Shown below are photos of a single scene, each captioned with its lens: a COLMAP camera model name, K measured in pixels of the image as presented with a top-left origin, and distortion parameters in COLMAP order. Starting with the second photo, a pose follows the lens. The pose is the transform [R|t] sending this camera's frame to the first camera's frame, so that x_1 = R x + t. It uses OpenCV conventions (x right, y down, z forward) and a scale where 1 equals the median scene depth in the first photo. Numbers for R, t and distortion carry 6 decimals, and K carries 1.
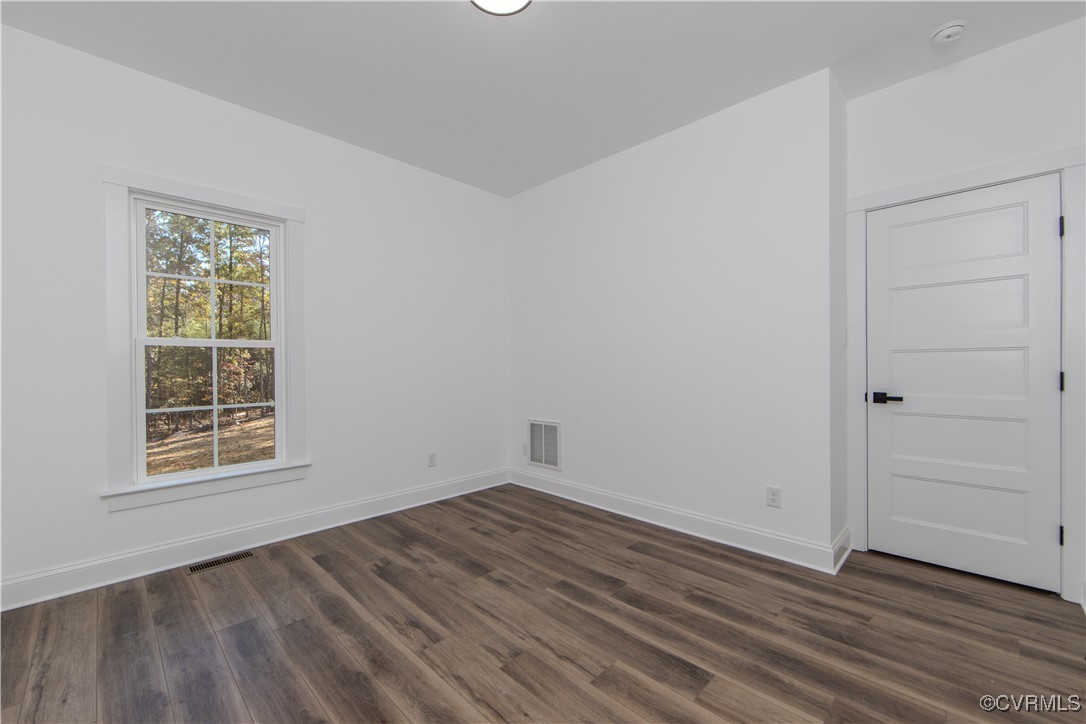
lens RADIAL K [[445.4, 0, 543.5], [0, 445.4, 366.3], [0, 0, 1]] dist [0.003126, 0.000130]
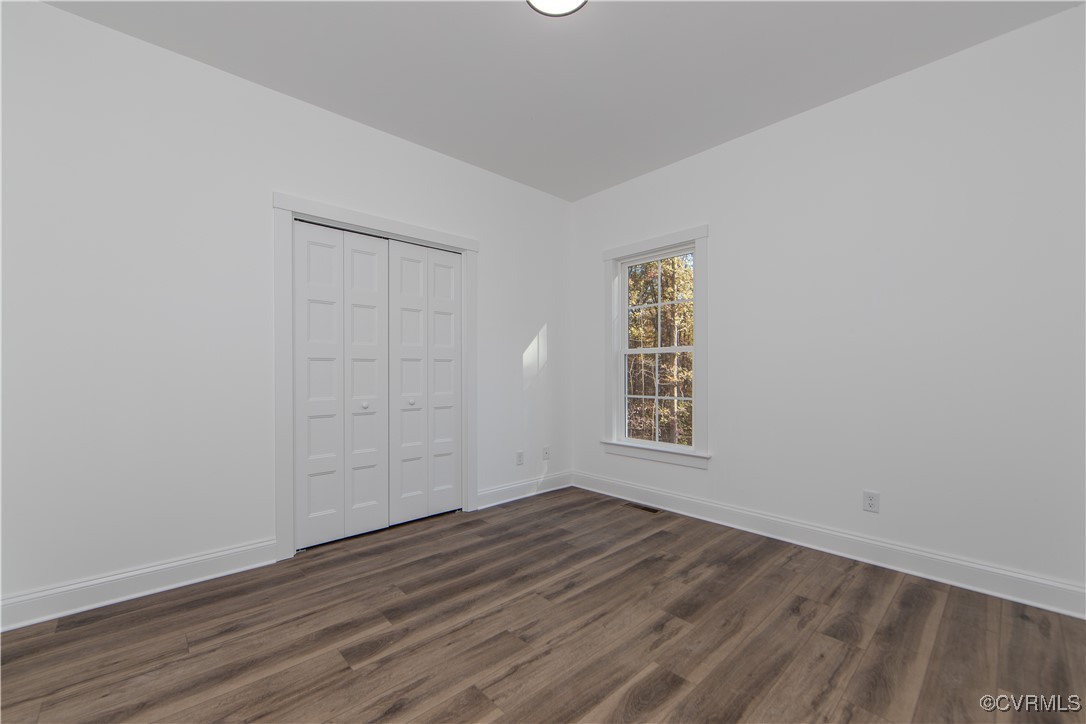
lens RADIAL K [[440.6, 0, 535.8], [0, 440.6, 368.0], [0, 0, 1]] dist [-0.001000, -0.000435]
pose [[-0.052415, -0.001501, -0.998624, 0.673102], [-0.006213, 0.999980, -0.001177, 0.005253], [0.998606, 0.006143, -0.052423, 0.743545]]
